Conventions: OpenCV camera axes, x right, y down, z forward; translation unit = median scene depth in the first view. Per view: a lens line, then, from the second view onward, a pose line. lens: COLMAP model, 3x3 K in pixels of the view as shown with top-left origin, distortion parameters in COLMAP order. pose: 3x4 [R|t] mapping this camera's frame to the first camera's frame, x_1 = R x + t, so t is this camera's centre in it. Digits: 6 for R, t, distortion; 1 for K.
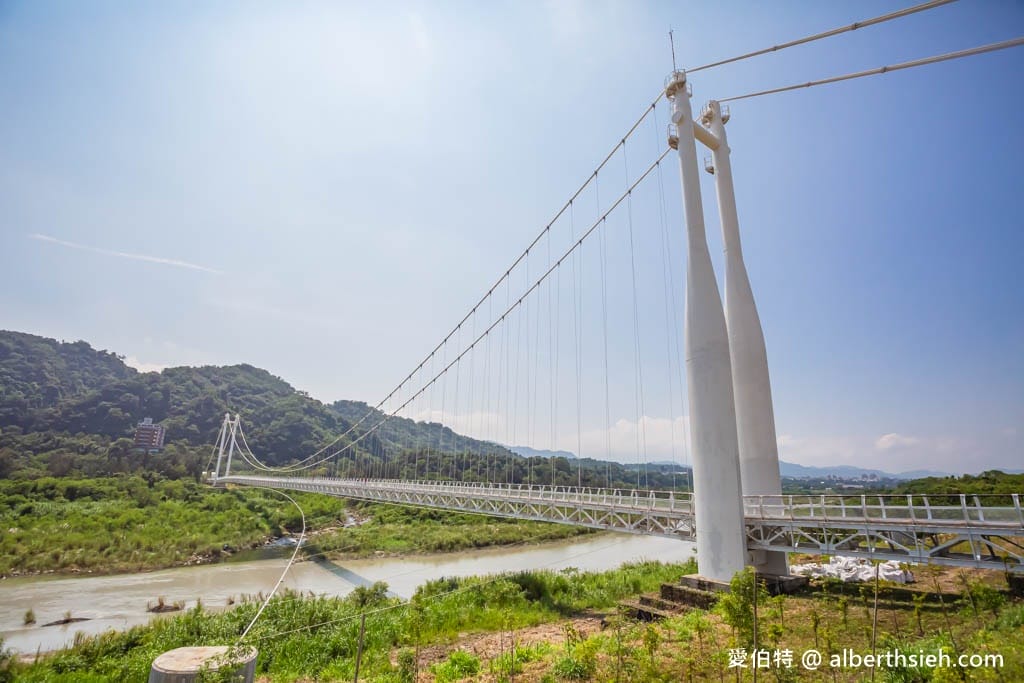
lens RADIAL K [[493.8, 0, 514.2], [0, 493.8, 342.9], [0, 0, 1]] dist [-0.065568, 0.027778]
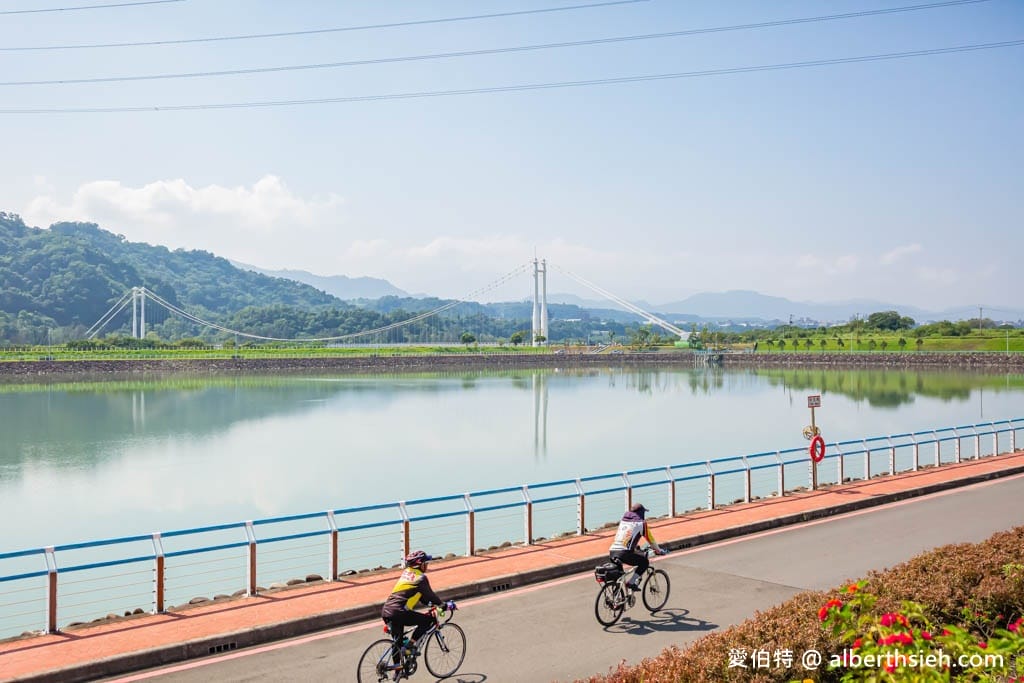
lens RADIAL K [[1017.7, 0, 512.0], [0, 1017.7, 341.5], [0, 0, 1]] dist [-0.004585, 0.001553]
pose [[0.970675, -0.029182, 0.238616, -0.274341], [-0.038847, 0.960517, 0.275496, -0.310093], [-0.237234, -0.276686, 0.931217, -1.039598]]
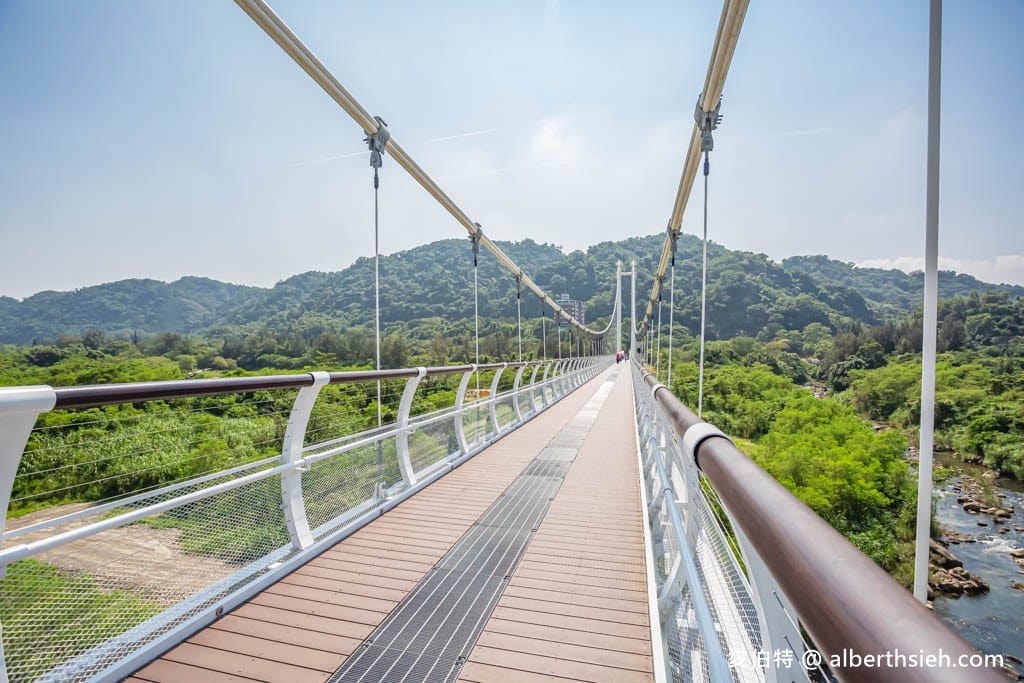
lens RADIAL K [[493.8, 0, 514.2], [0, 493.8, 342.9], [0, 0, 1]] dist [-0.065568, 0.027778]
pose [[0.654295, -0.032376, -0.755546, -0.160239], [0.217161, 0.965048, 0.146706, 0.102352], [0.724389, -0.260064, 0.638457, 0.373487]]
